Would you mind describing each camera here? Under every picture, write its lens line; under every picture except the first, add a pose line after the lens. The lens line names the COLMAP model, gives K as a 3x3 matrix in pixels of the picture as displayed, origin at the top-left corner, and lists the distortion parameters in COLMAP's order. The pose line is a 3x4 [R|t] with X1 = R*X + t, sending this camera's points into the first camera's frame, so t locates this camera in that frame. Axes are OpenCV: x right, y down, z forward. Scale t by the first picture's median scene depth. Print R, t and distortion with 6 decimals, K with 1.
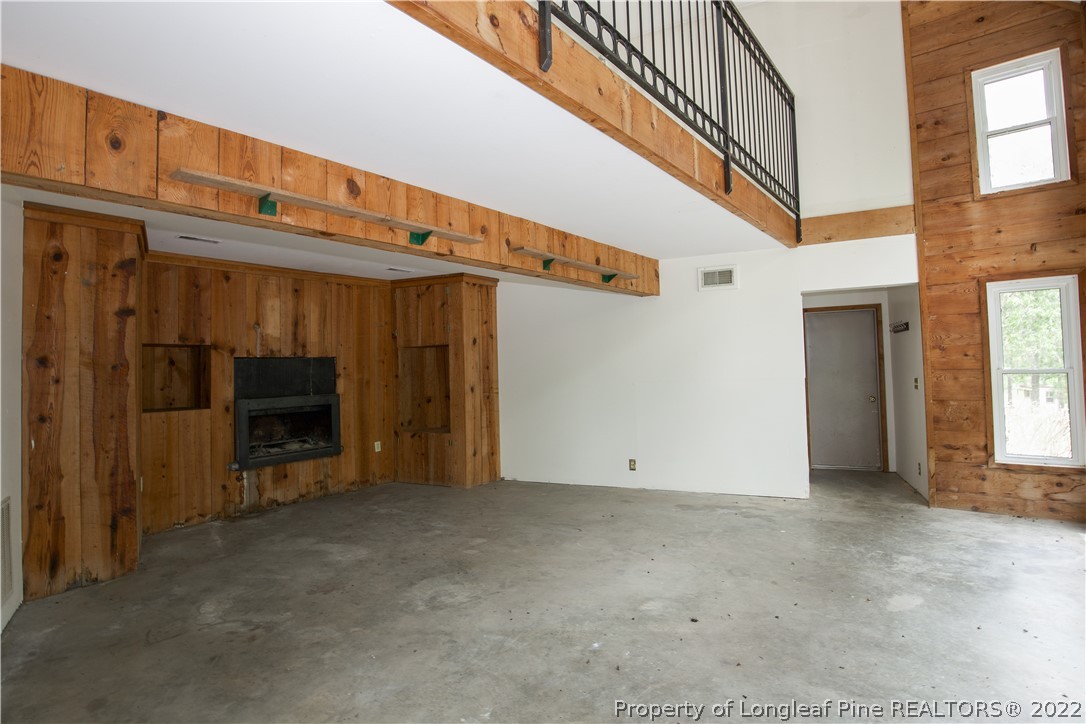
lens RADIAL K [[524.2, 0, 534.9], [0, 524.2, 362.9], [0, 0, 1]] dist [-0.036166, 0.005231]
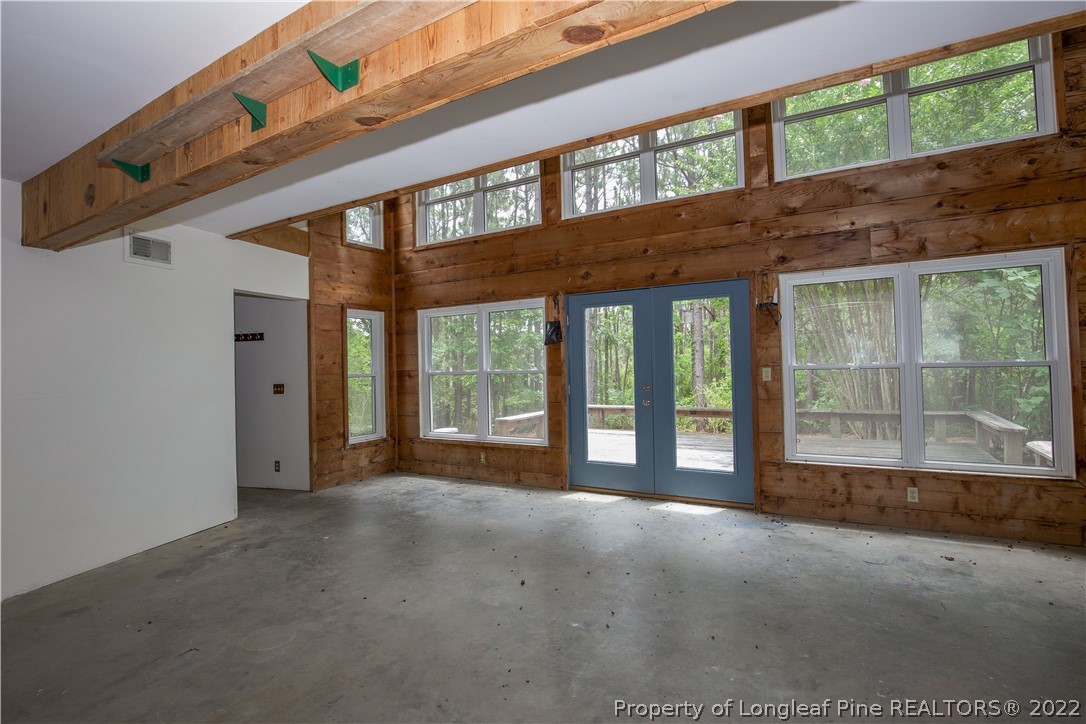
lens RADIAL K [[524.2, 0, 537.7], [0, 524.2, 384.9], [0, 0, 1]] dist [-0.036166, 0.005231]
pose [[-0.137146, -0.010758, 0.990492, -0.581750], [0.020126, 0.999704, 0.013645, 0.035241], [-0.990346, 0.021806, -0.136889, 0.789787]]
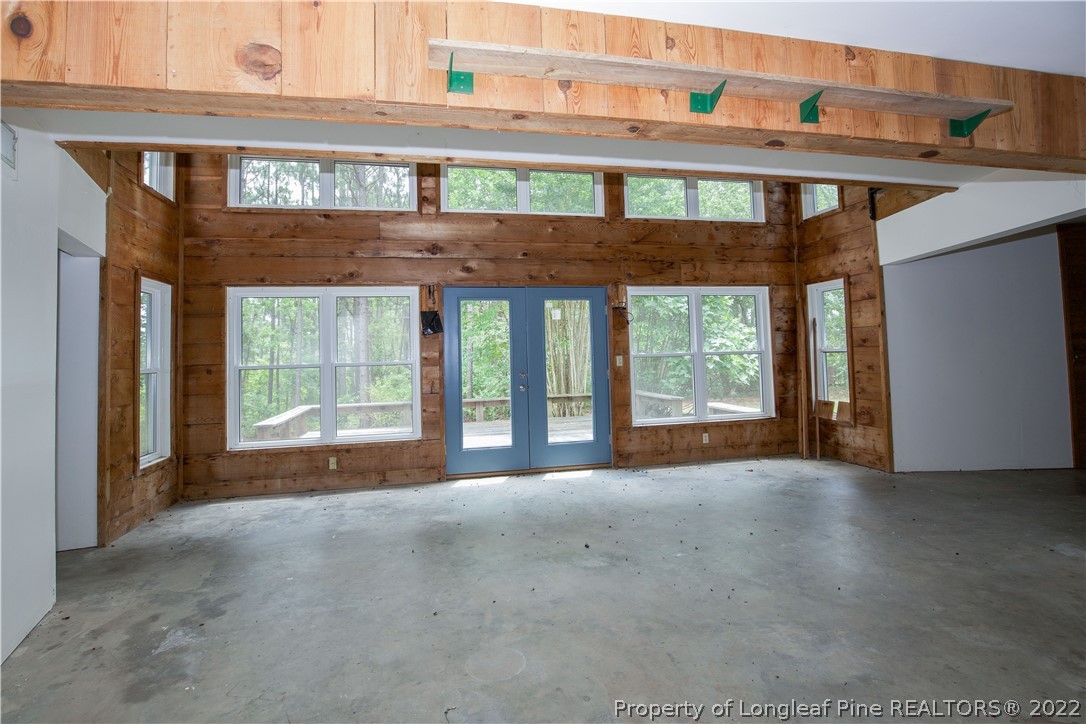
lens RADIAL K [[524.2, 0, 531.5], [0, 524.2, 359.9], [0, 0, 1]] dist [-0.036166, 0.005231]
pose [[-0.777379, 0.042579, 0.627589, -0.277110], [0.042915, 0.998972, -0.014617, 0.045611], [-0.627567, 0.015570, -0.778407, 1.450851]]
